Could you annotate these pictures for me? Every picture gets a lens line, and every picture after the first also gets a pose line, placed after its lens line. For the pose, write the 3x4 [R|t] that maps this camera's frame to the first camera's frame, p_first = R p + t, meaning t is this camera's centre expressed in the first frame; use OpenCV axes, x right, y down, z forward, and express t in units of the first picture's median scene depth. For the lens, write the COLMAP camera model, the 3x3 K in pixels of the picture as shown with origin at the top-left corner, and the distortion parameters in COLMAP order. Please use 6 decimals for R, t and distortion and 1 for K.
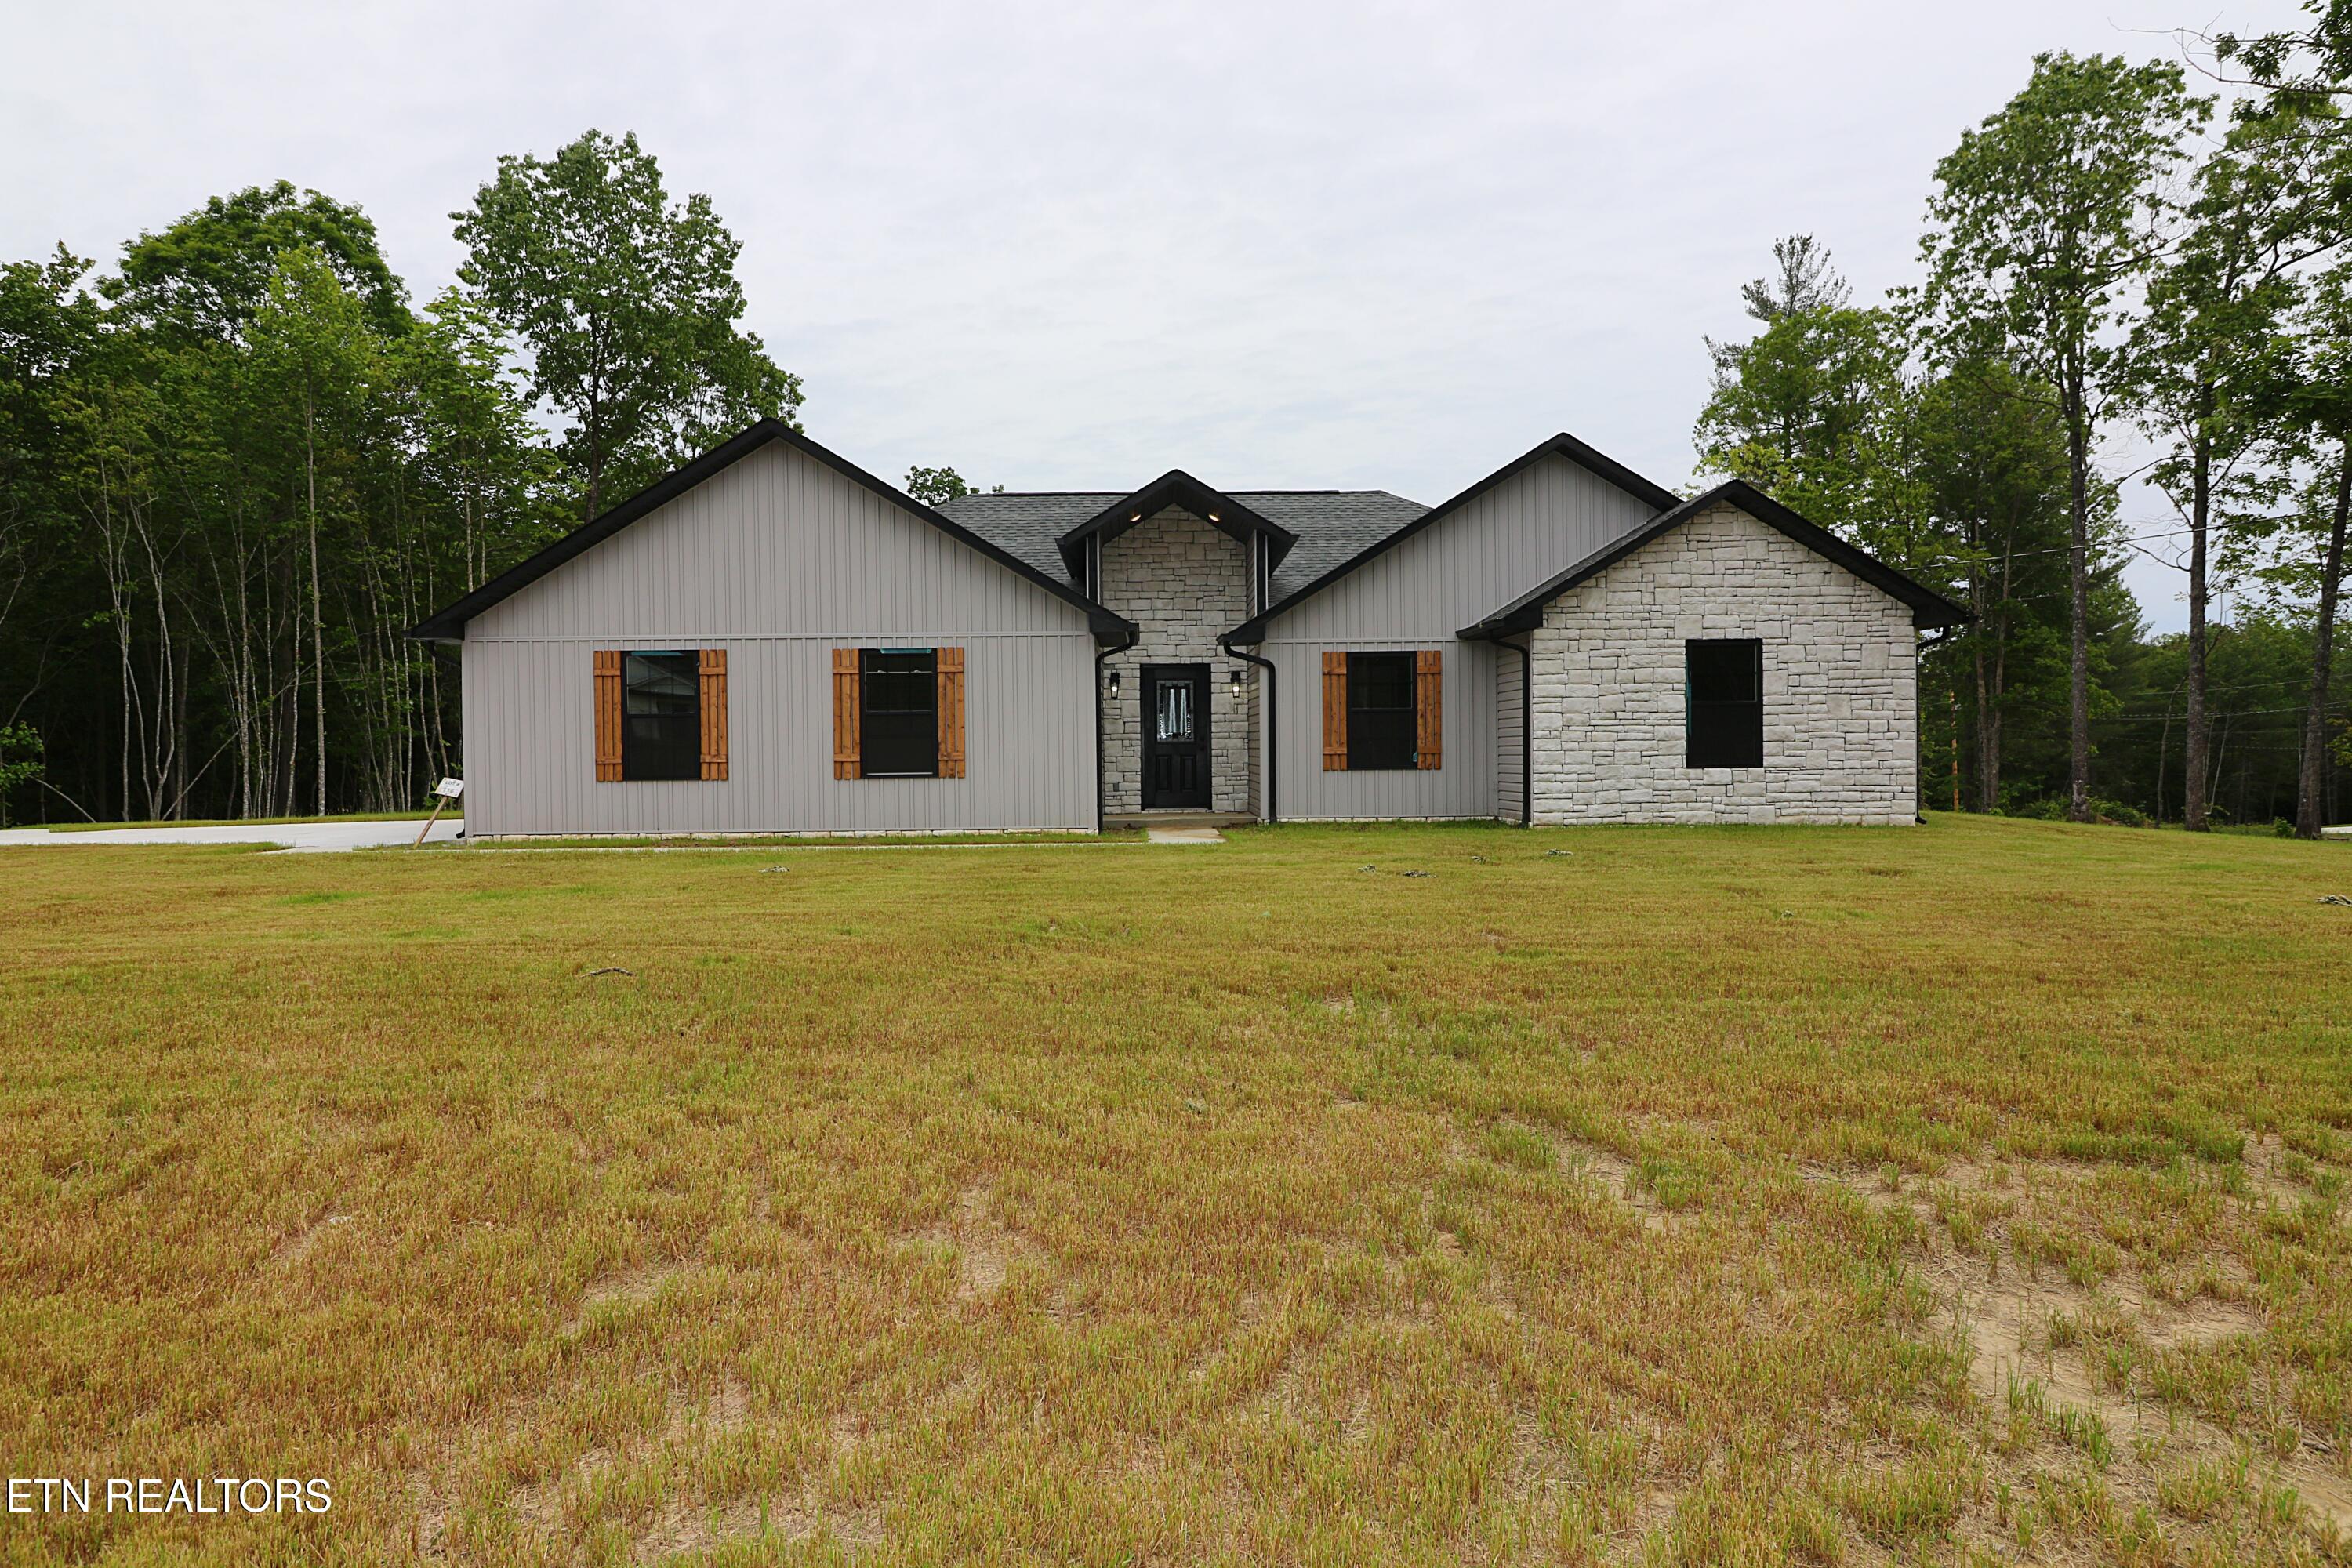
lens RADIAL K [[1424.1, 0, 1168.8], [0, 1424.1, 774.9], [0, 0, 1]] dist [-0.002800, 0.000229]
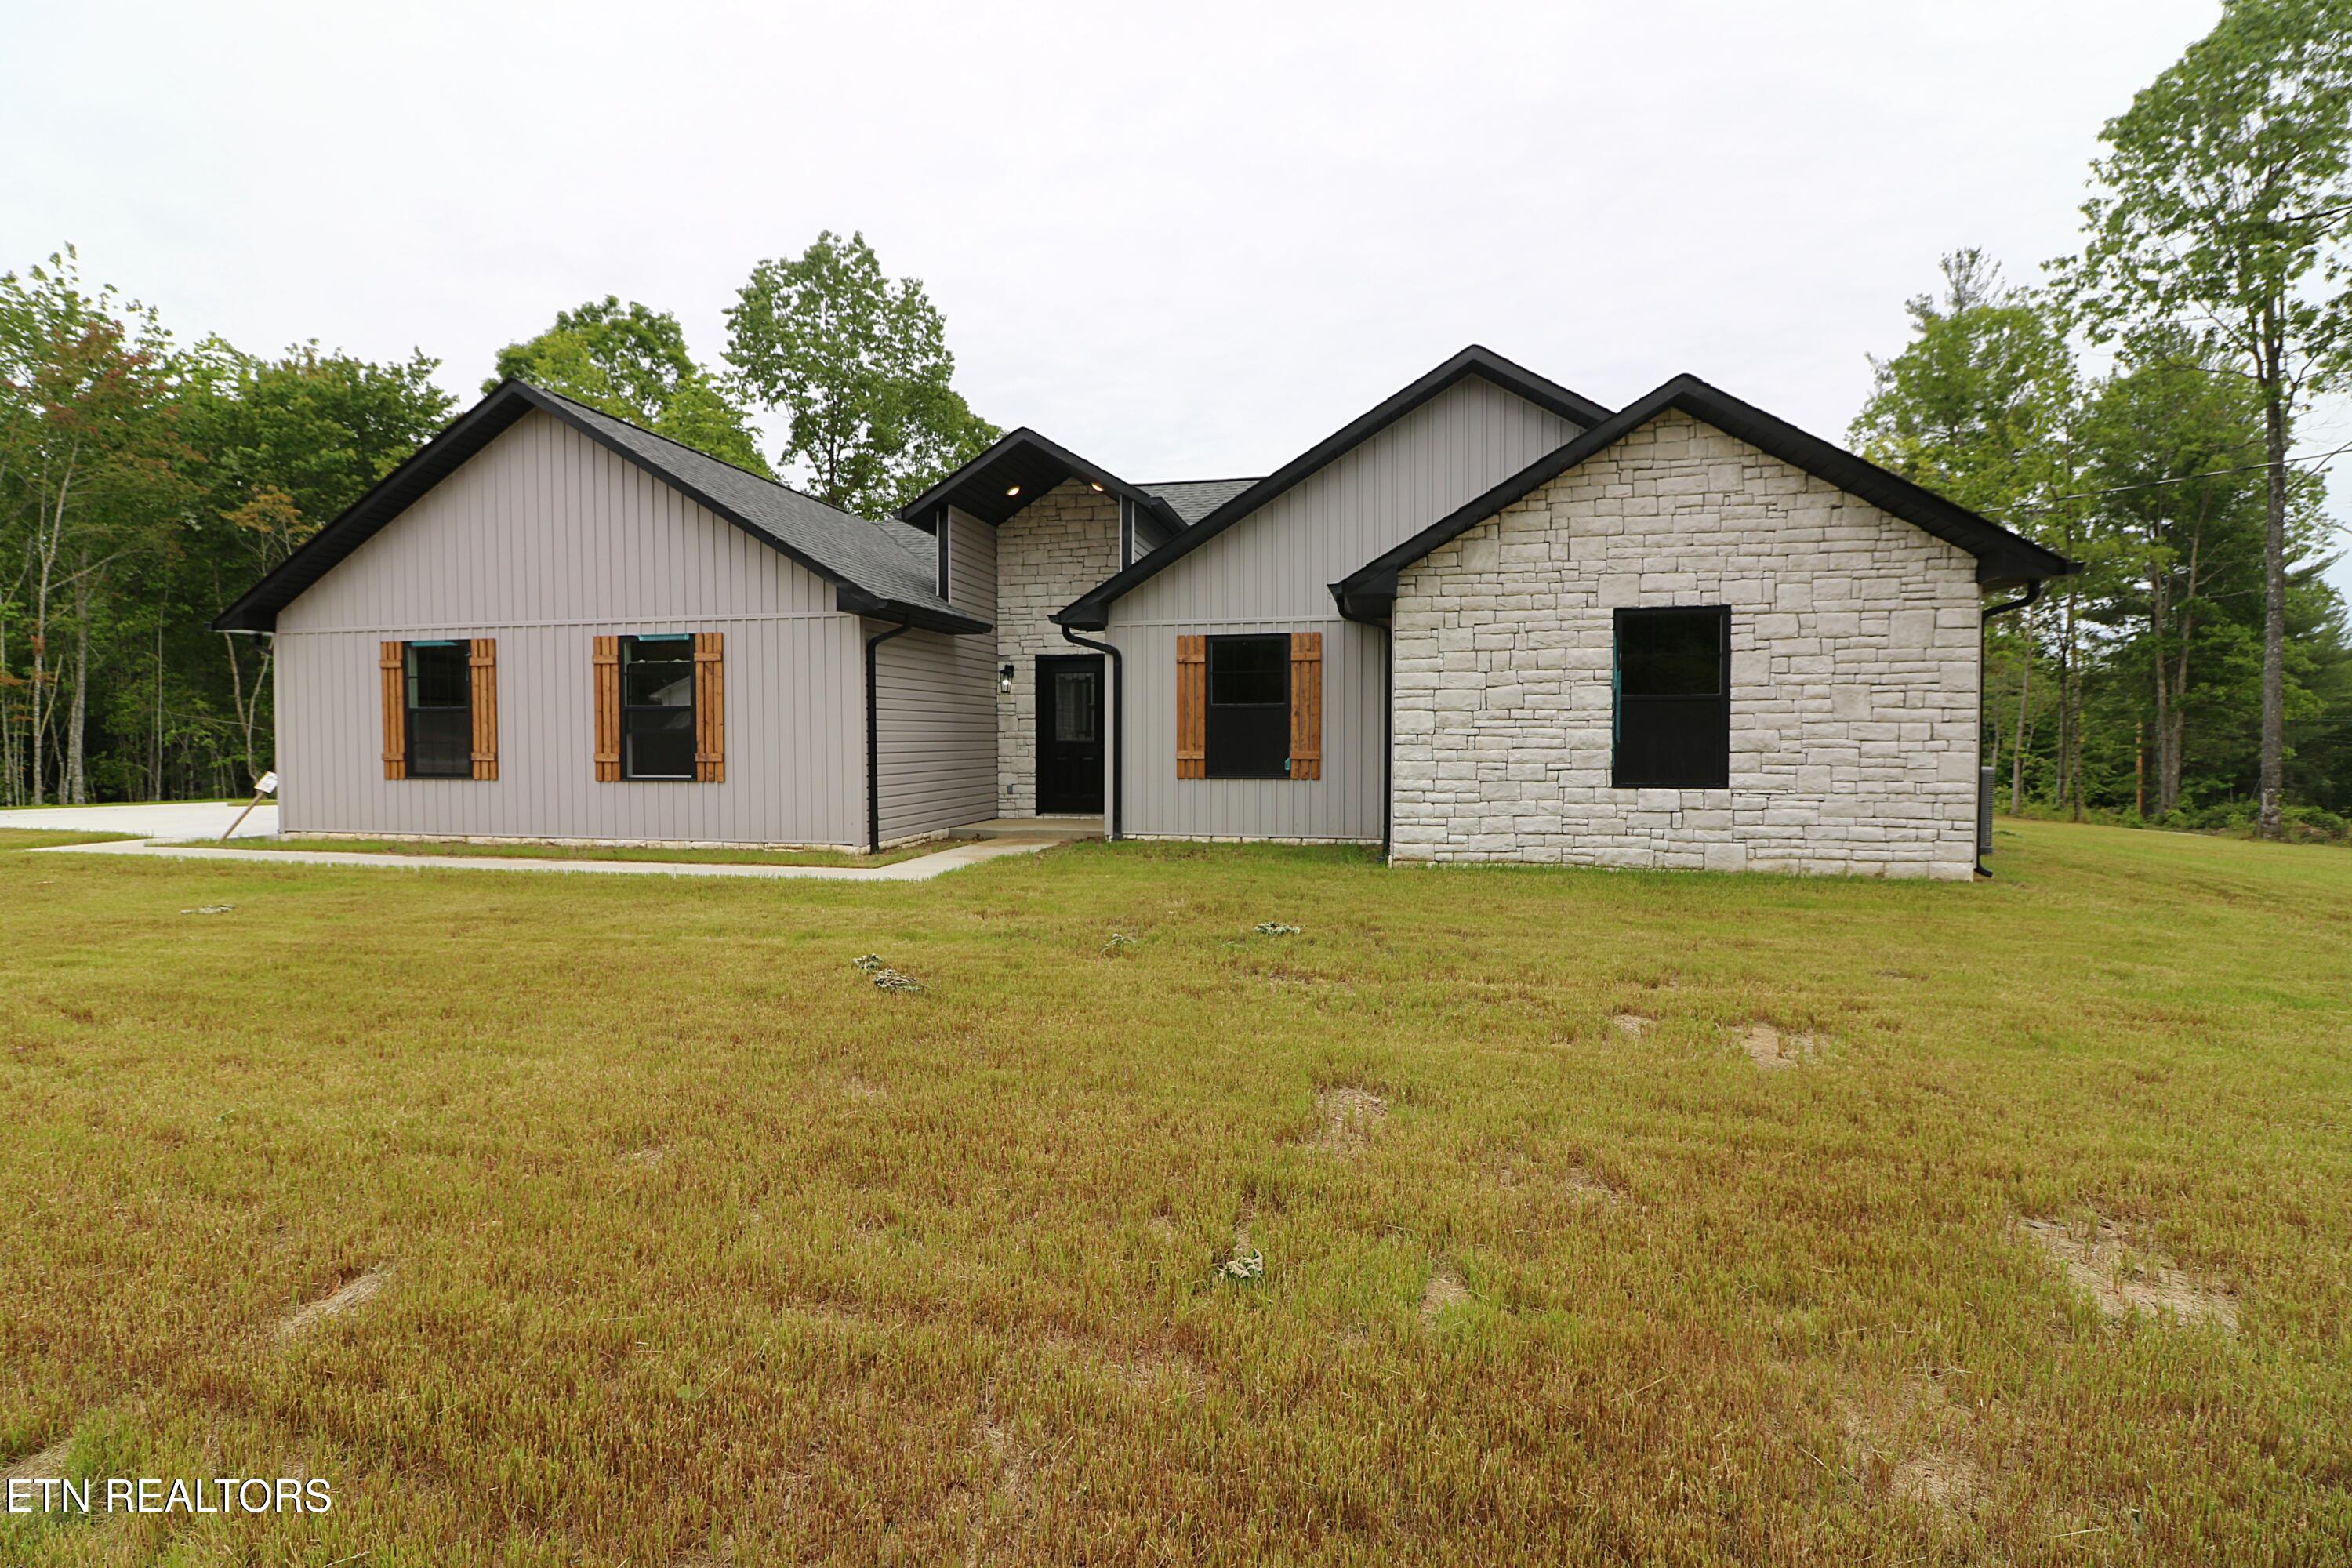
lens RADIAL K [[1073.5, 0, 1177.3], [0, 1073.5, 773.8], [0, 0, 1]] dist [-0.010980, -0.006390]
pose [[0.971867, 0.017341, -0.234890, 0.255255], [-0.013480, 0.999747, 0.018031, -0.017105], [0.235143, -0.014358, 0.971855, 0.390141]]
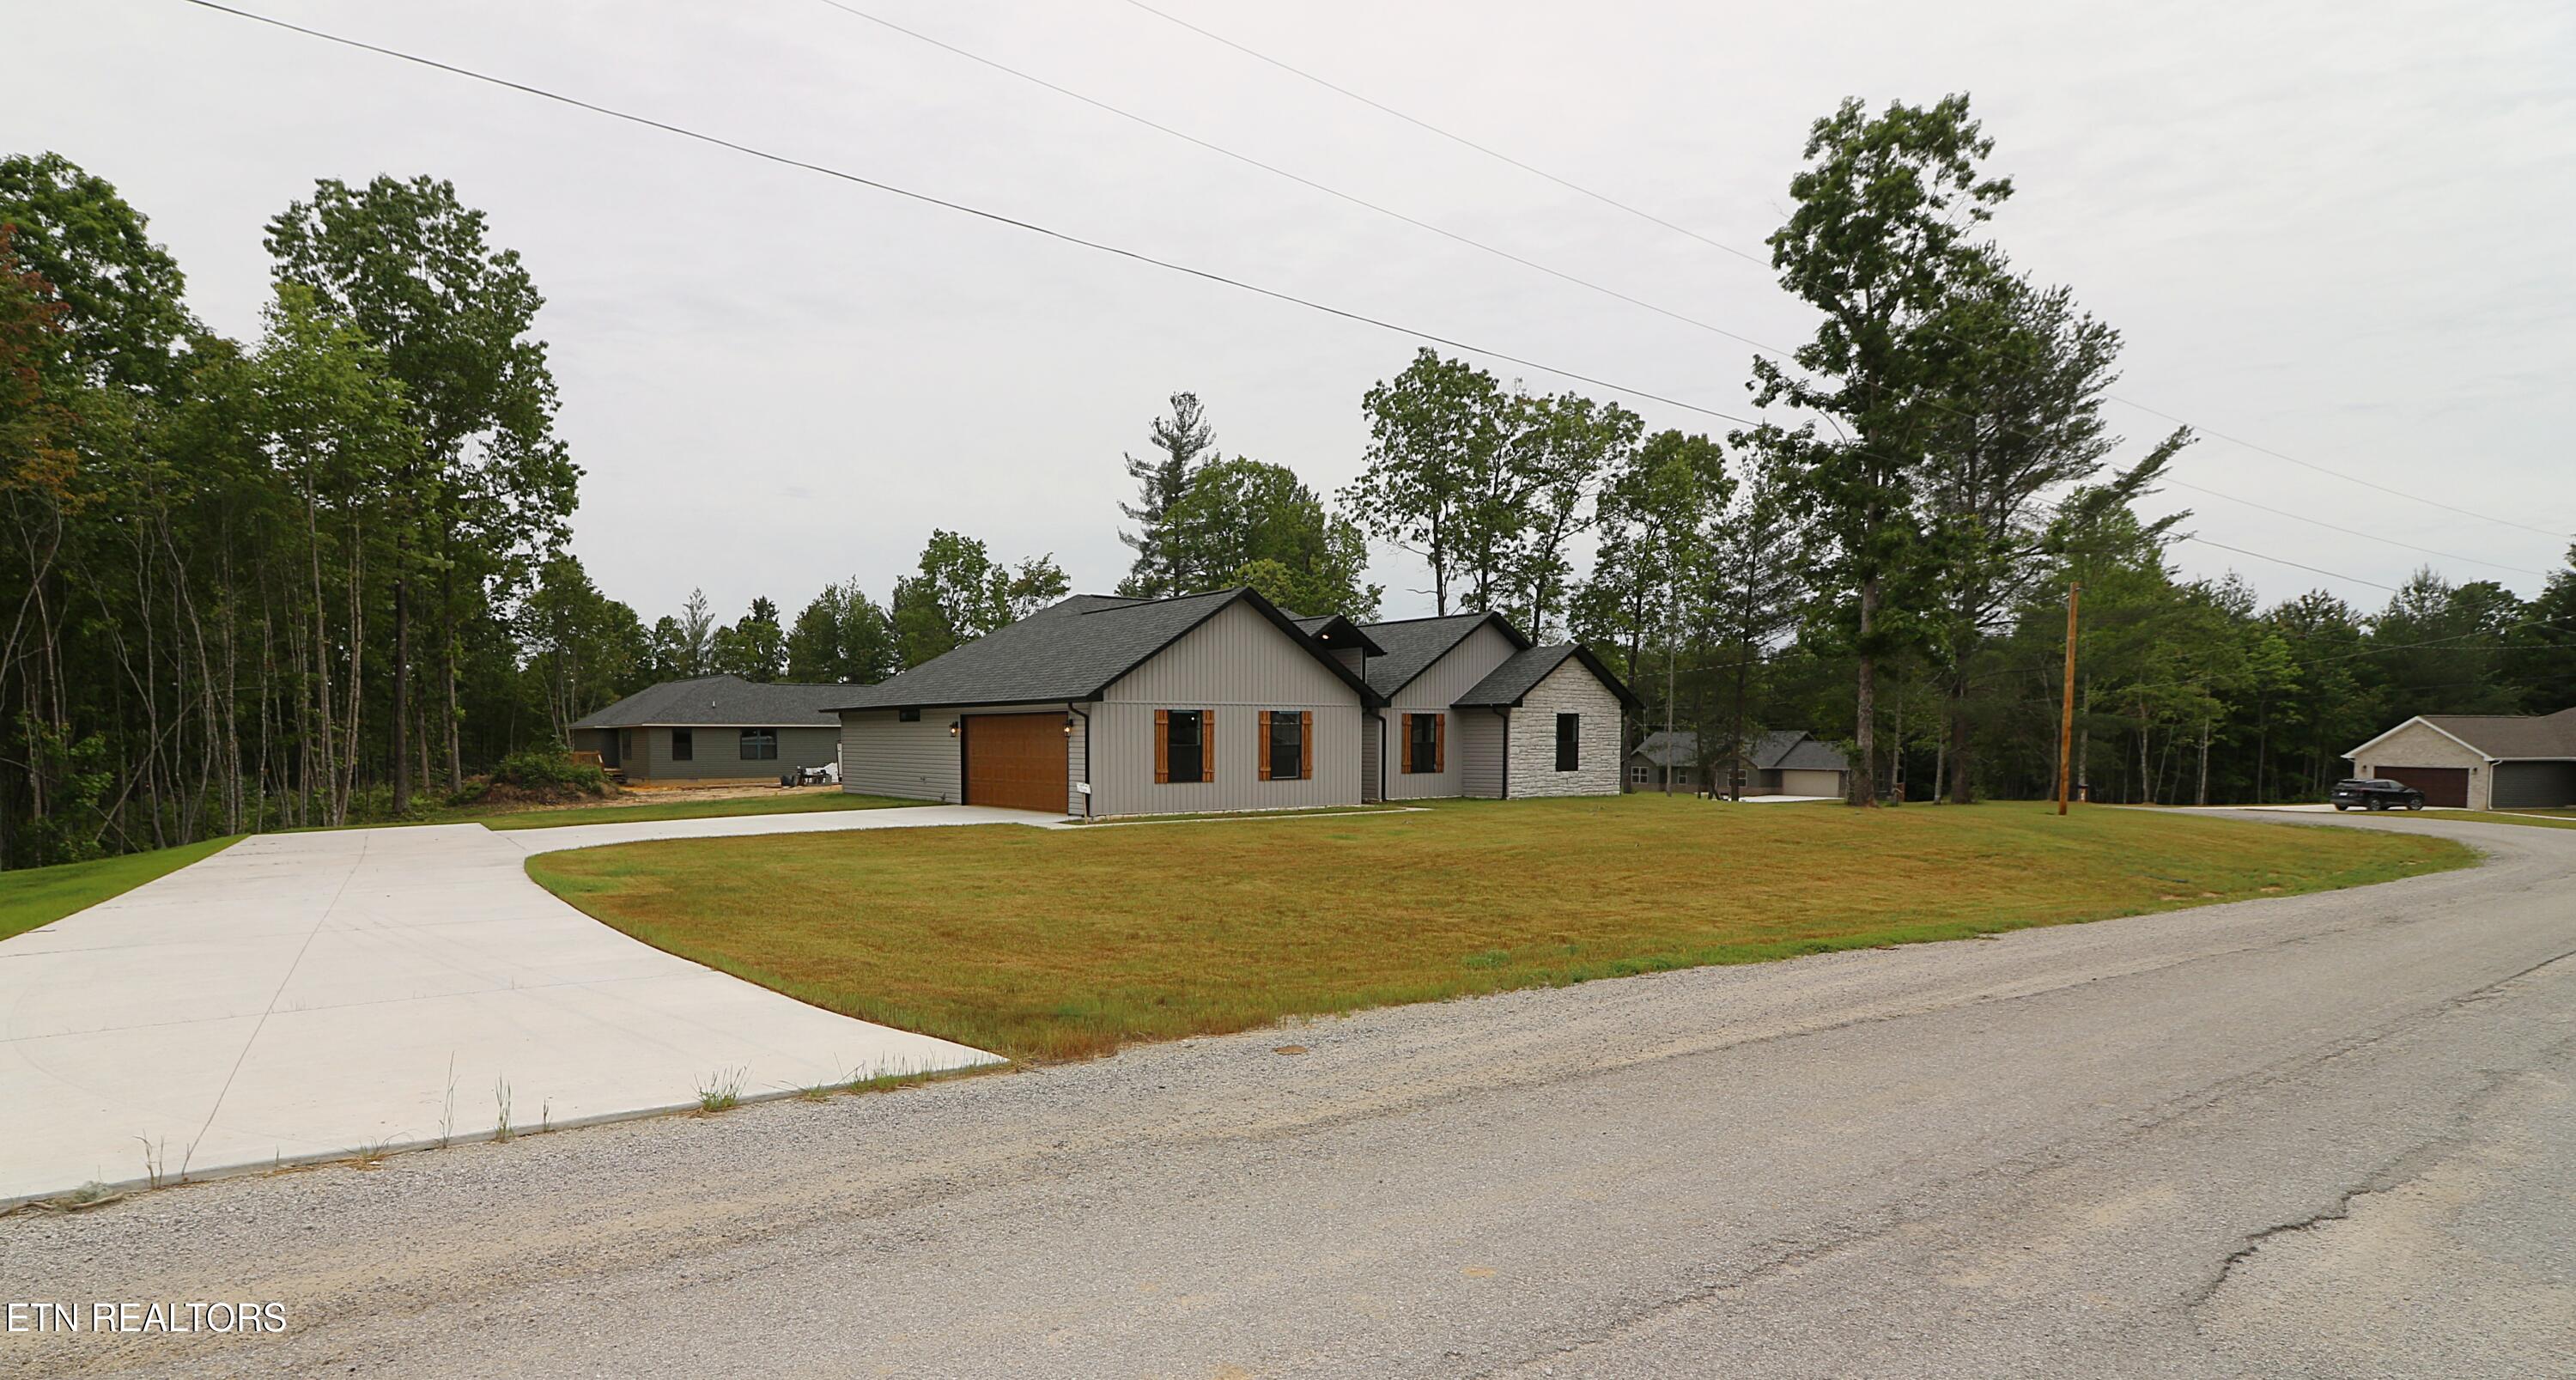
lens RADIAL K [[1296.6, 0, 1140.1], [0, 1296.6, 836.0], [0, 0, 1]] dist [-0.014760, -0.000613]
pose [[0.840272, -0.033053, 0.541157, -1.169680], [0.004149, 0.998503, 0.054544, -0.016166], [-0.542150, -0.043586, 0.839151, -0.314300]]
